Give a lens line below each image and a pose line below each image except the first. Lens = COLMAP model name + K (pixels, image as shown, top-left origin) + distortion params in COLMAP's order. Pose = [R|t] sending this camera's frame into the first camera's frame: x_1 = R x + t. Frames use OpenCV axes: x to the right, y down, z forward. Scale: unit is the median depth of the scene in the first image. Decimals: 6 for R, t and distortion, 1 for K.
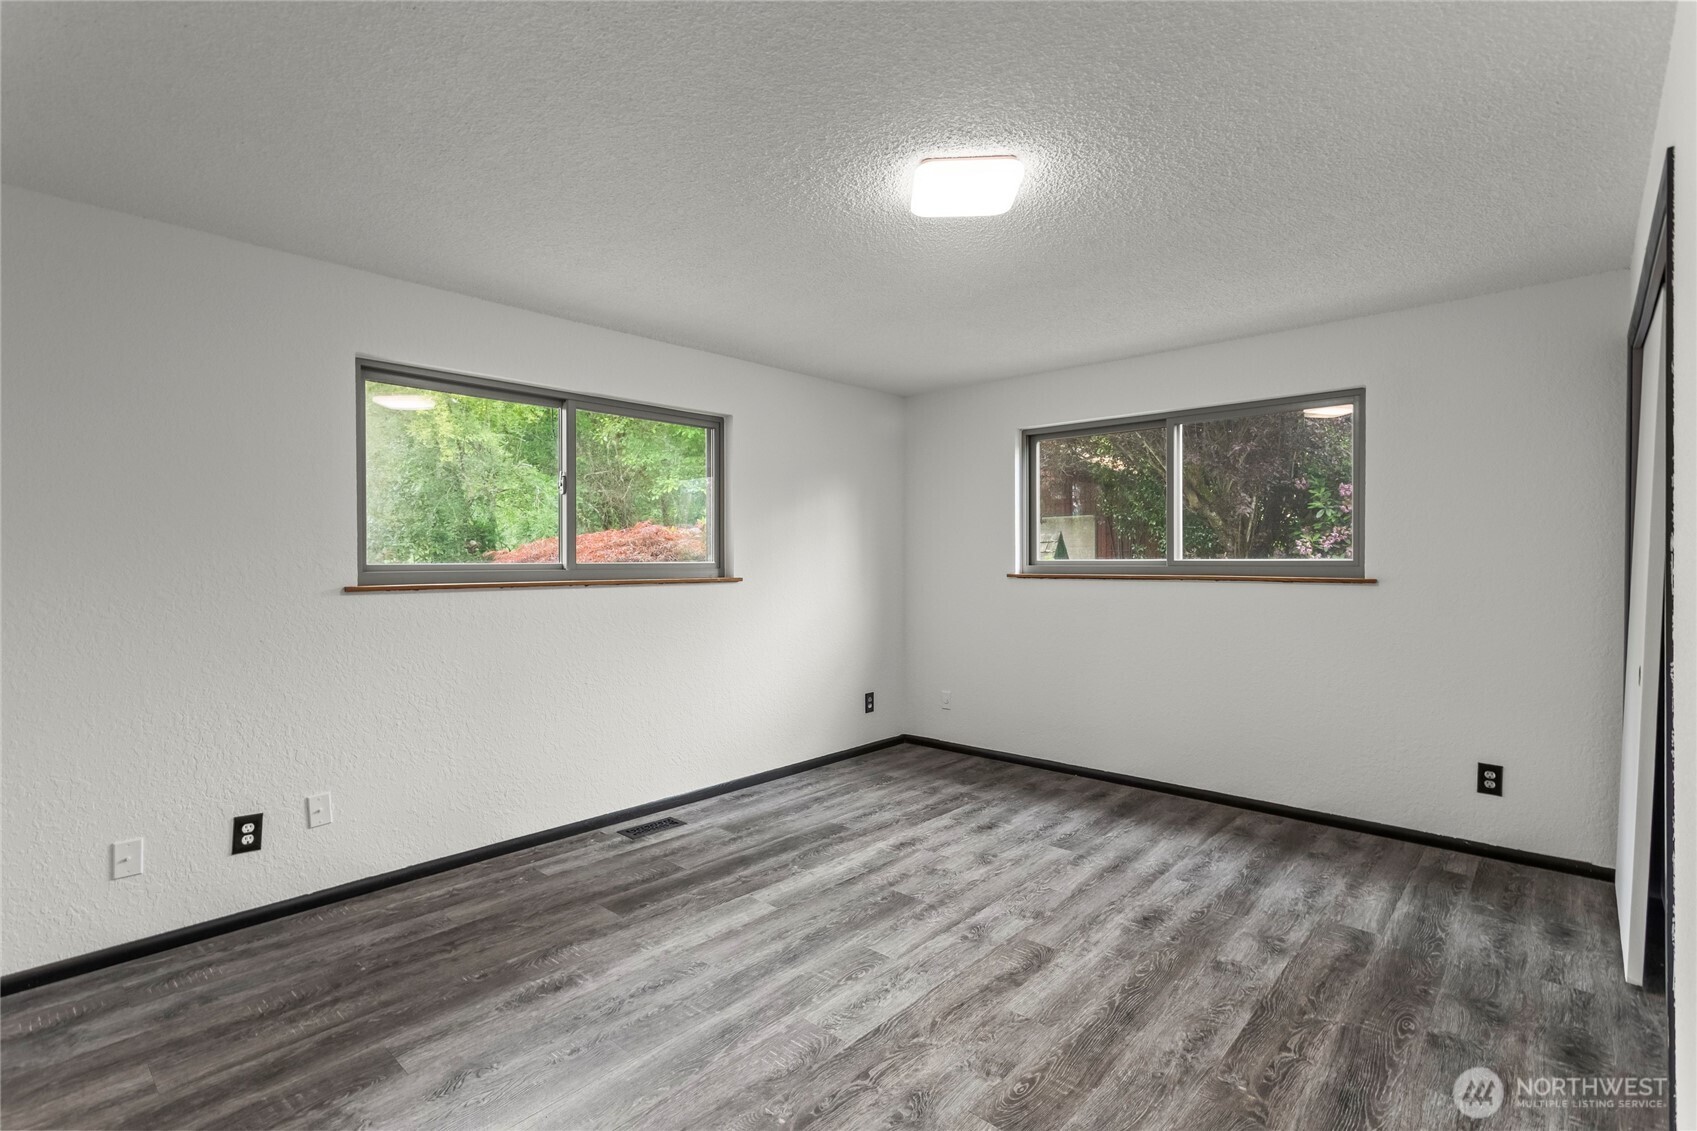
lens RADIAL K [[811.4, 0, 848.5], [0, 811.4, 568.6], [0, 0, 1]] dist [0.004657, 0.000503]
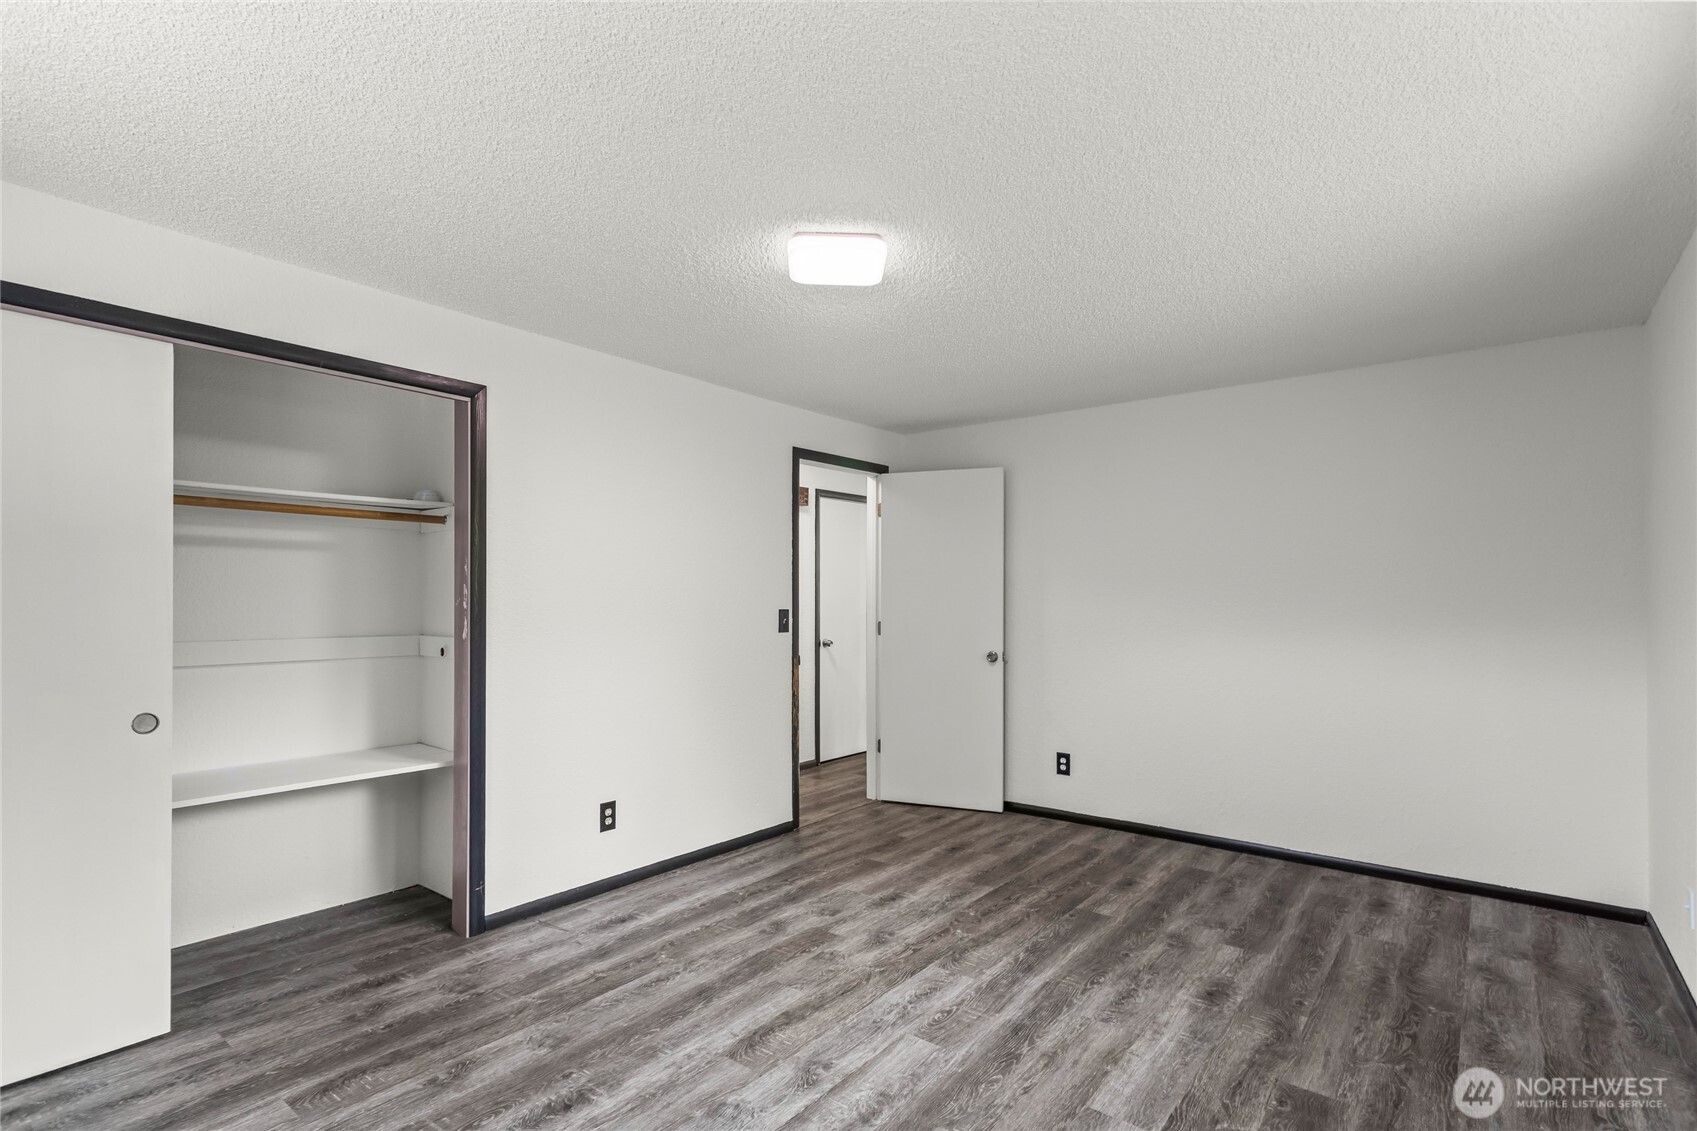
lens RADIAL K [[811.4, 0, 848.9], [0, 811.4, 573.3], [0, 0, 1]] dist [0.004657, 0.000503]
pose [[-0.997857, 0.001109, -0.065428, 0.188592], [0.002349, 0.999819, -0.018870, -0.027652], [0.065396, -0.018984, -0.997679, 1.976794]]
